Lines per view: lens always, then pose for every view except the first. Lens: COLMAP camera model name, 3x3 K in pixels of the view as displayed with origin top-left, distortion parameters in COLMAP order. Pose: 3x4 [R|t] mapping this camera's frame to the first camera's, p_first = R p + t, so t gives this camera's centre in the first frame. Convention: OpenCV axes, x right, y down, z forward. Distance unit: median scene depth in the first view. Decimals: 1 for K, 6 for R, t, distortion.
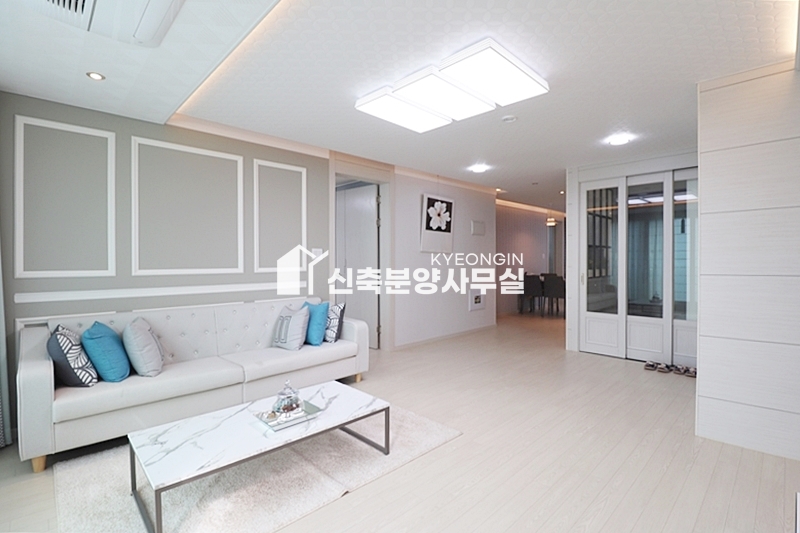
lens RADIAL K [[369.3, 0, 401.9], [0, 369.3, 262.9], [0, 0, 1]] dist [-0.005650, -0.010062]
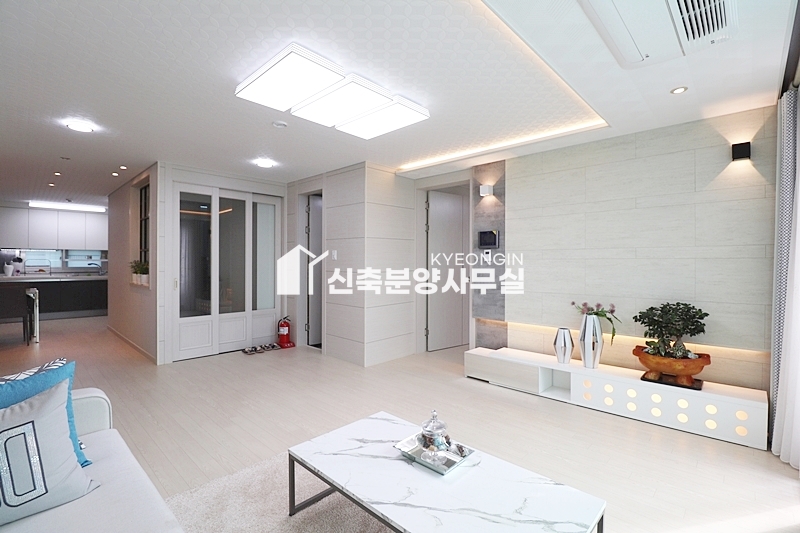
lens RADIAL K [[369.3, 0, 401.6], [0, 369.3, 263.5], [0, 0, 1]] dist [-0.005650, -0.010062]
pose [[-0.015301, -0.005038, 0.999870, -0.499724], [0.012218, 0.999912, 0.005225, -0.007915], [-0.999808, 0.012296, -0.015238, 0.474805]]
